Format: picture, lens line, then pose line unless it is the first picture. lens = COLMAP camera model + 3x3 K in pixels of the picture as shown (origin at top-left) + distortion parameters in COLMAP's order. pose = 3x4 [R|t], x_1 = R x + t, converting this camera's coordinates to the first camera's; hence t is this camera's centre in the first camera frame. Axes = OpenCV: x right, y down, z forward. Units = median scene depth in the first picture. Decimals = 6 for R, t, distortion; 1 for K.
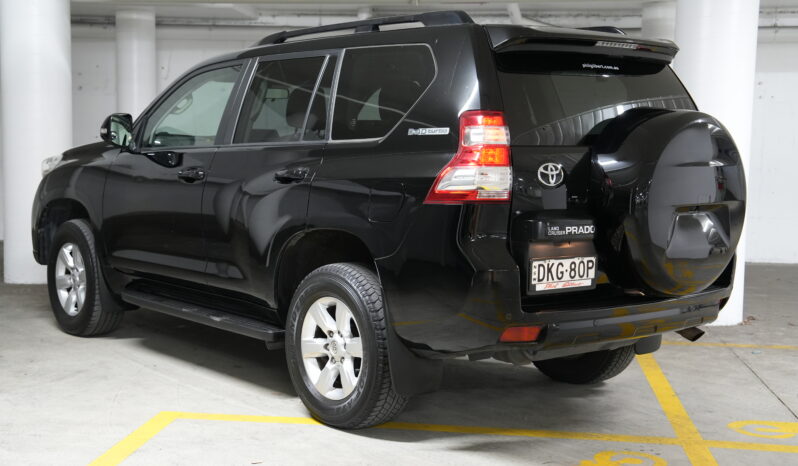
lens RADIAL K [[1096.2, 0, 424.2], [0, 1096.2, 216.6], [0, 0, 1]] dist [0.135280, 0.000000]
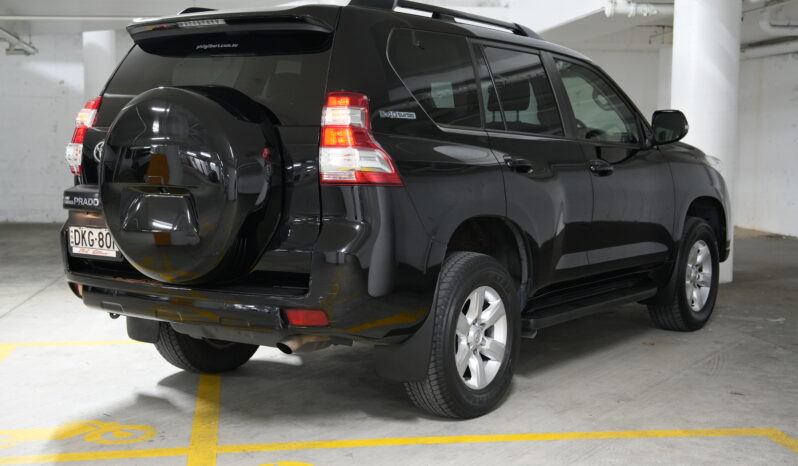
lens RADIAL K [[1096.2, 0, 396.9], [0, 1096.2, 231.8], [0, 0, 1]] dist [0.135280, 0.000000]
pose [[0.247995, 0.064509, -0.966611, 1.273980], [-0.075715, 0.996019, 0.047046, -0.033216], [0.965798, 0.061520, 0.251892, 1.011219]]
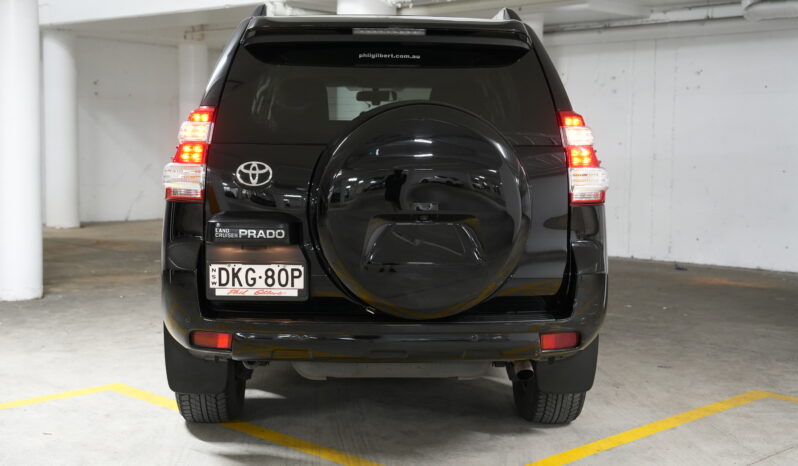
lens RADIAL K [[1096.2, 0, 394.4], [0, 1096.2, 219.0], [0, 0, 1]] dist [0.135280, 0.000000]
pose [[0.792323, 0.041315, -0.608702, 0.784041], [-0.044964, 0.998946, 0.009274, -0.013991], [0.608443, 0.020021, 0.793345, 0.329558]]
